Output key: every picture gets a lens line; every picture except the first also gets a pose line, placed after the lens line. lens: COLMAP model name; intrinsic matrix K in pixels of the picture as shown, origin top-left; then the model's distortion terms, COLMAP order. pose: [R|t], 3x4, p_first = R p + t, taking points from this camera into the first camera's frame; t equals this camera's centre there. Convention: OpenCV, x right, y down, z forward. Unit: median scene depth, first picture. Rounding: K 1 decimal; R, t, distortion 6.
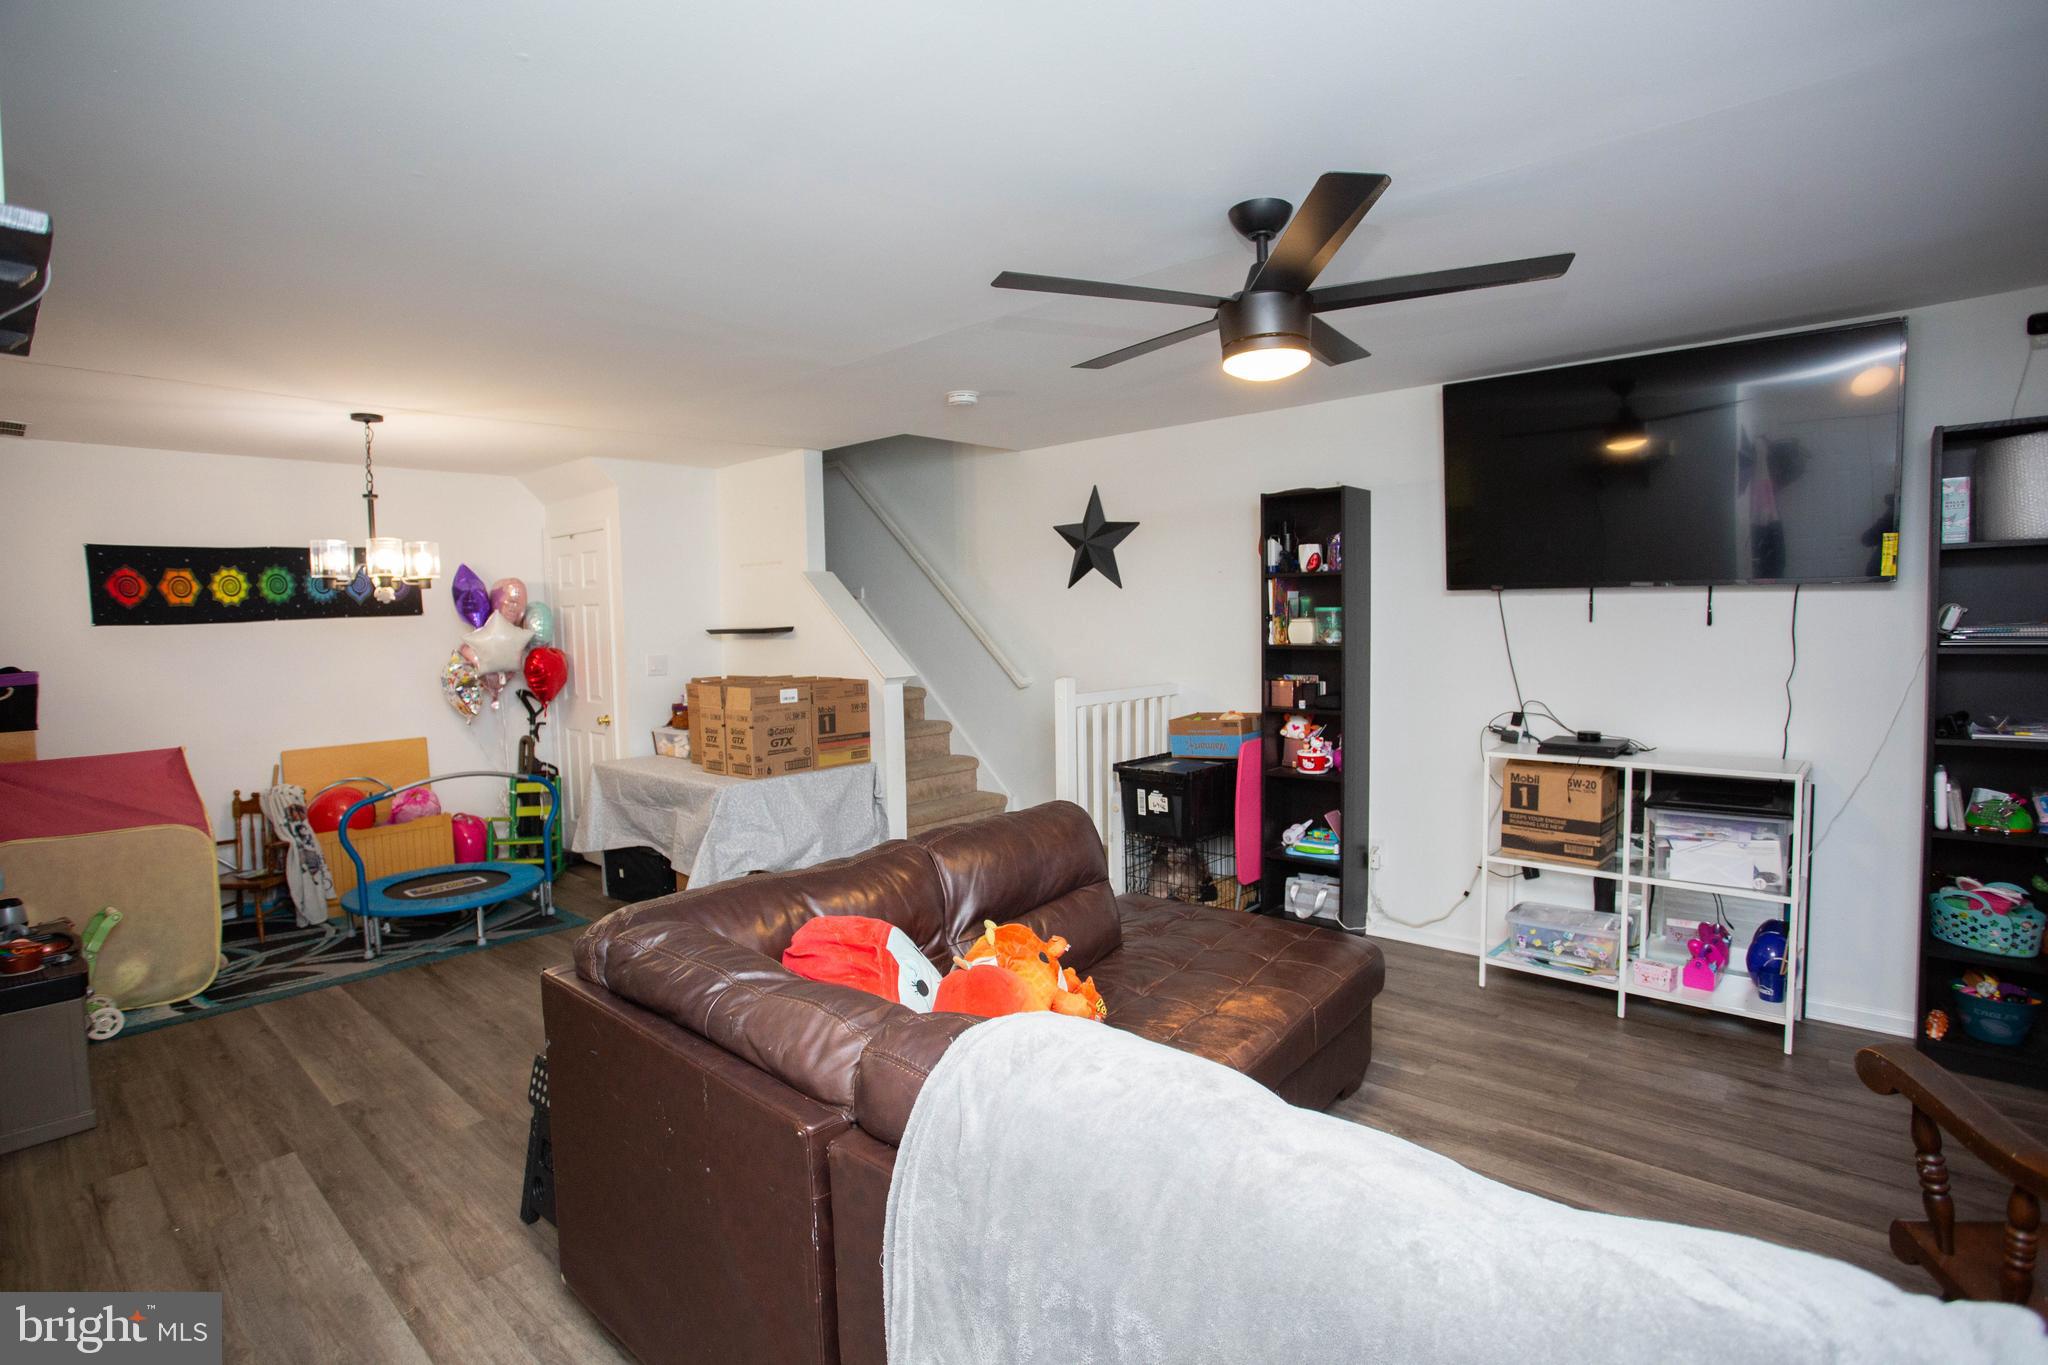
lens RADIAL K [[995.8, 0, 1019.9], [0, 995.8, 683.6], [0, 0, 1]] dist [-0.075221, 0.032162]
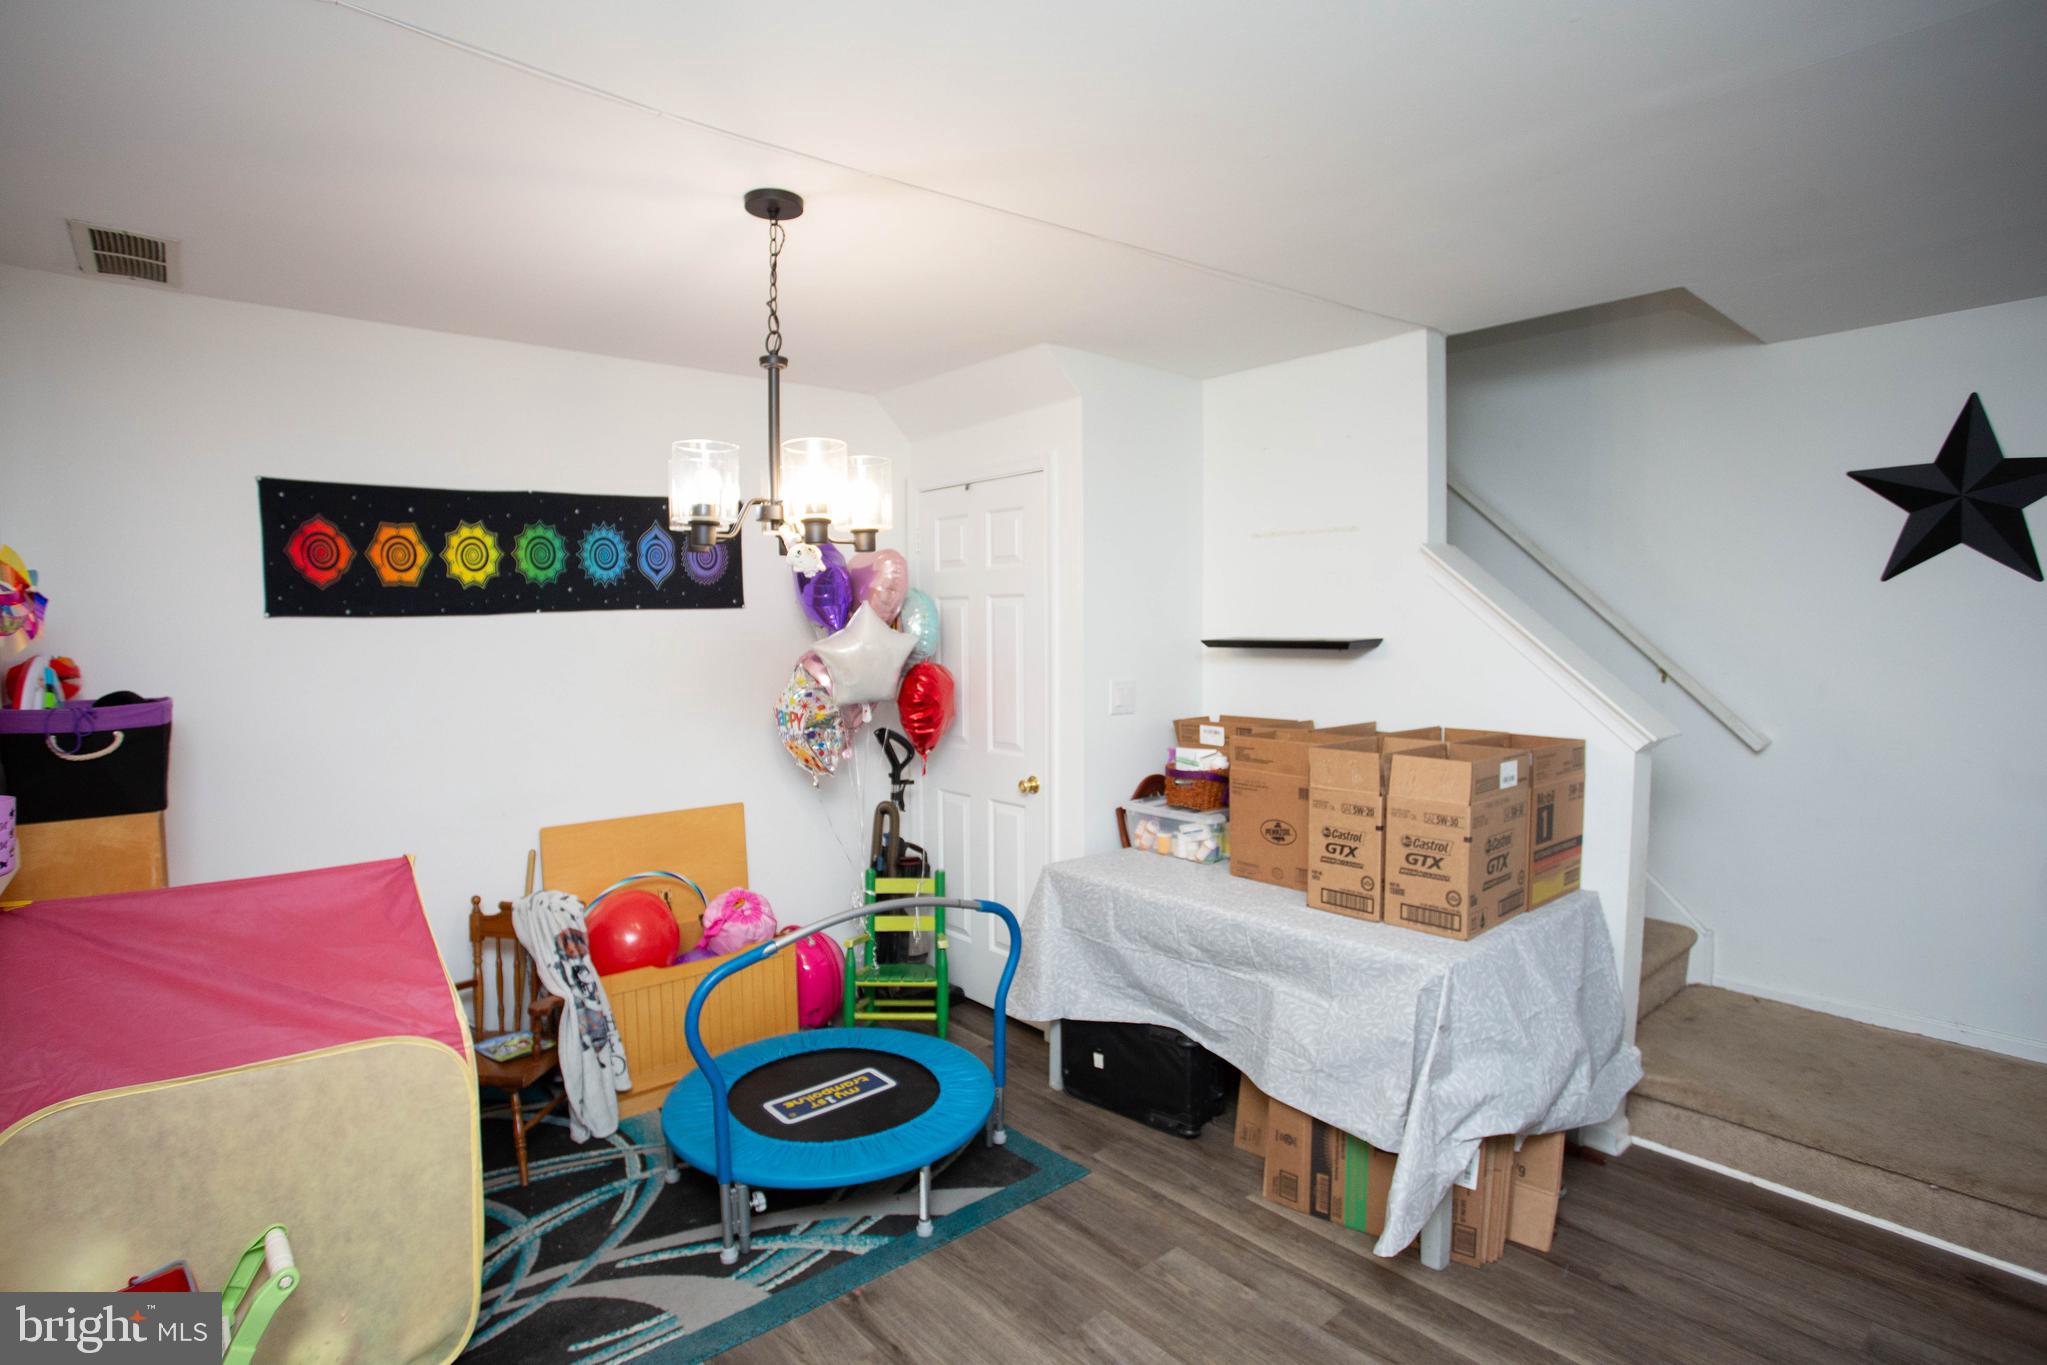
lens RADIAL K [[1024.5, 0, 1016.4], [0, 1024.5, 684.4], [0, 0, 1]] dist [-0.079382, 0.034203]
pose [[0.990586, 0.022127, -0.135094, -0.409248], [-0.023260, 0.999706, -0.006816, -0.024443], [0.134903, 0.009894, 0.990809, 0.435153]]
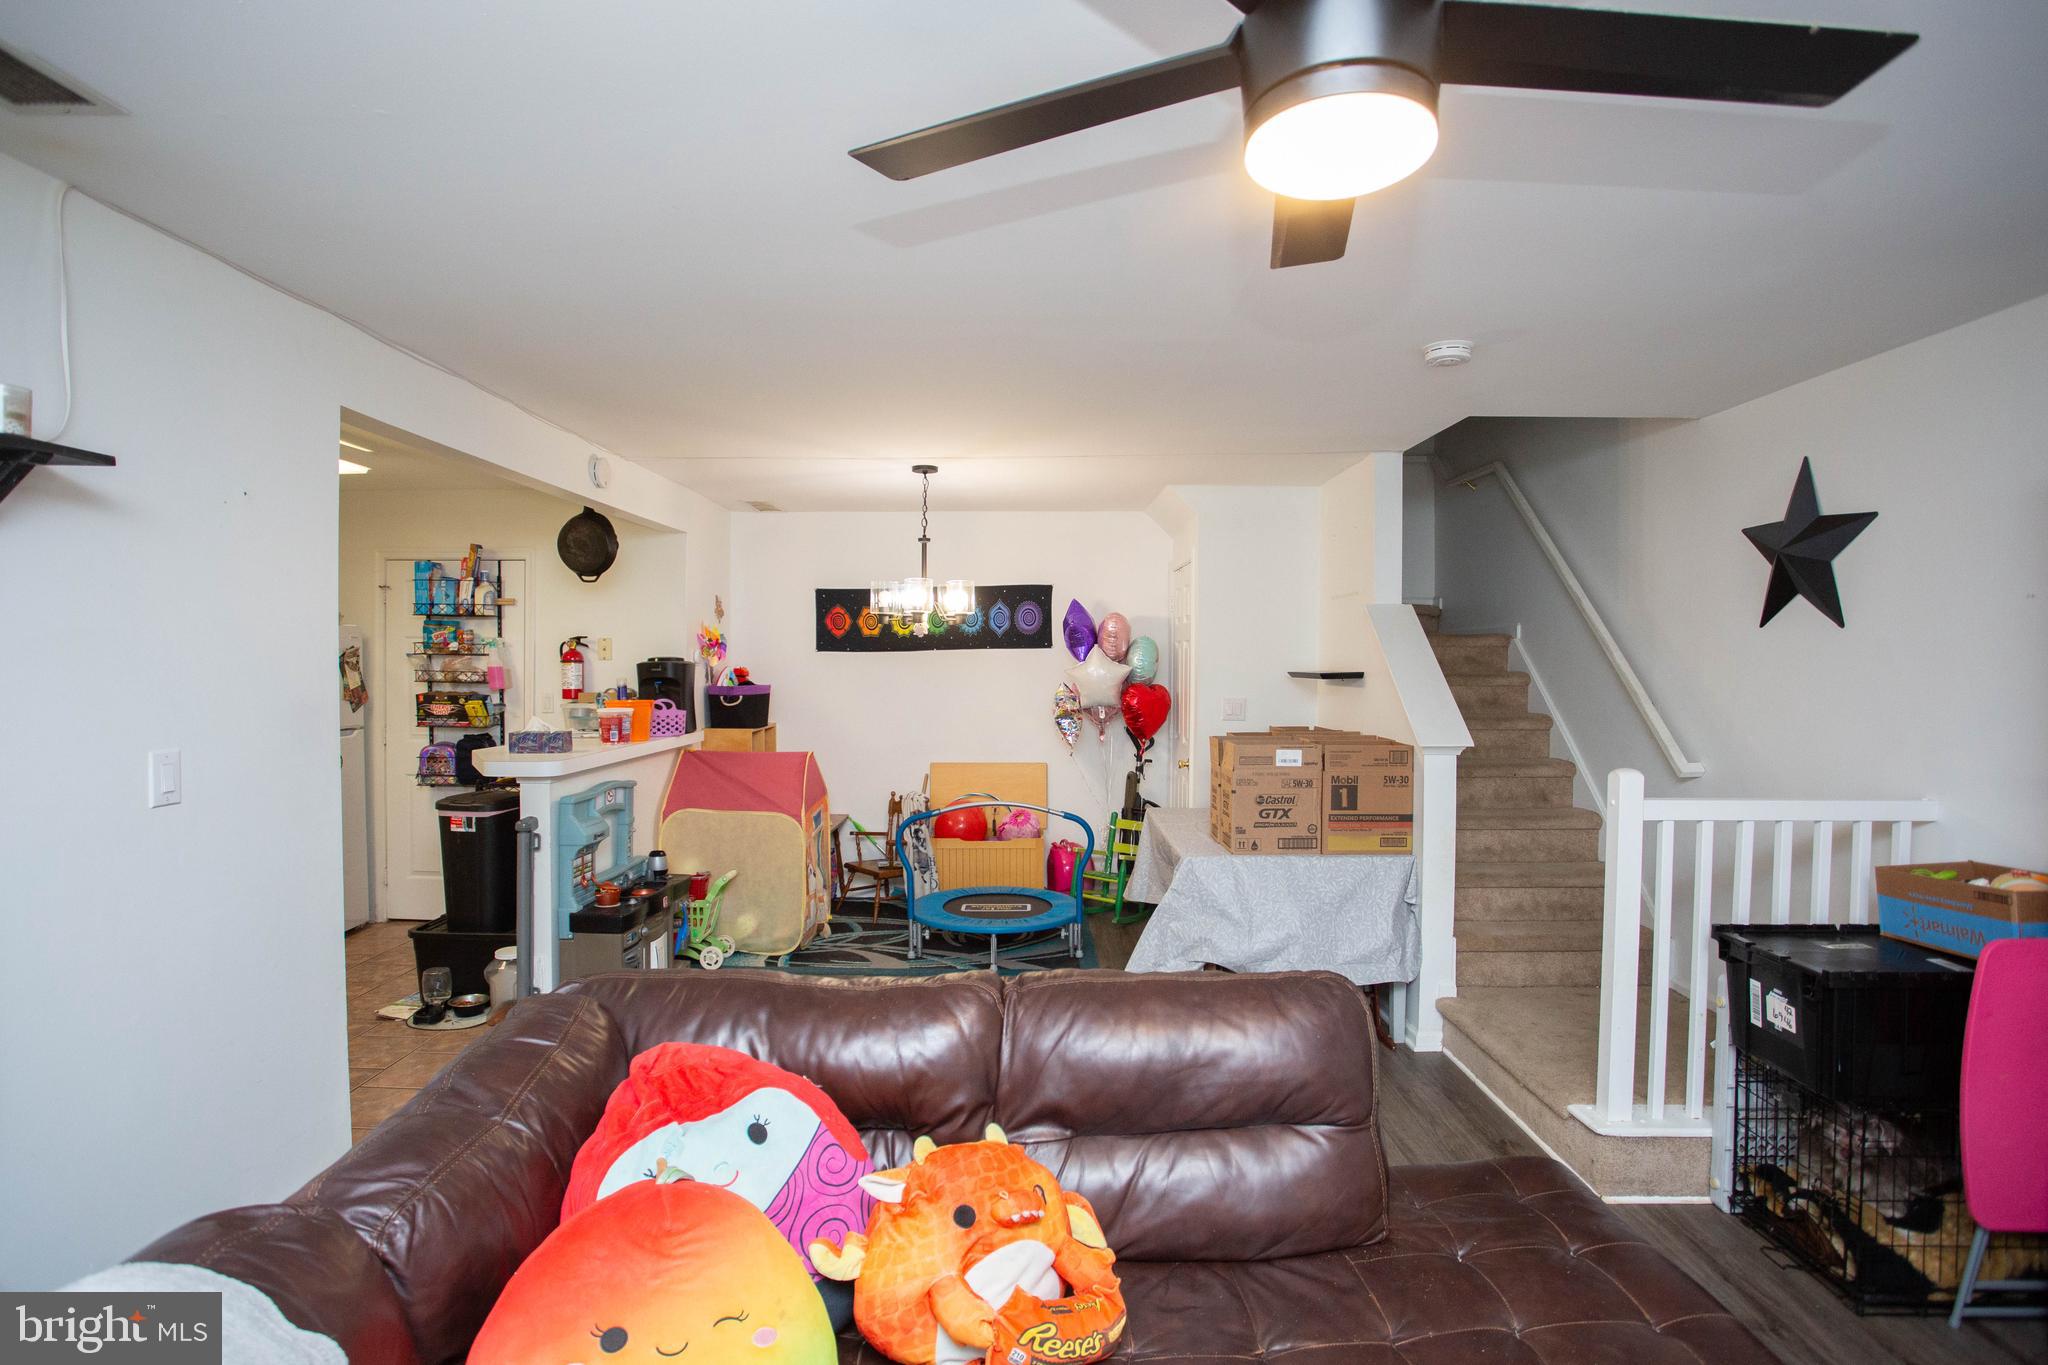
lens RADIAL K [[1025.0, 0, 1016.9], [0, 1025.0, 684.4], [0, 0, 1]] dist [-0.079382, 0.034203]
pose [[0.656789, 0.043460, -0.752821, 0.240162], [-0.069607, 0.997570, -0.003138, -0.028823], [0.750855, 0.054462, 0.658218, 0.276640]]
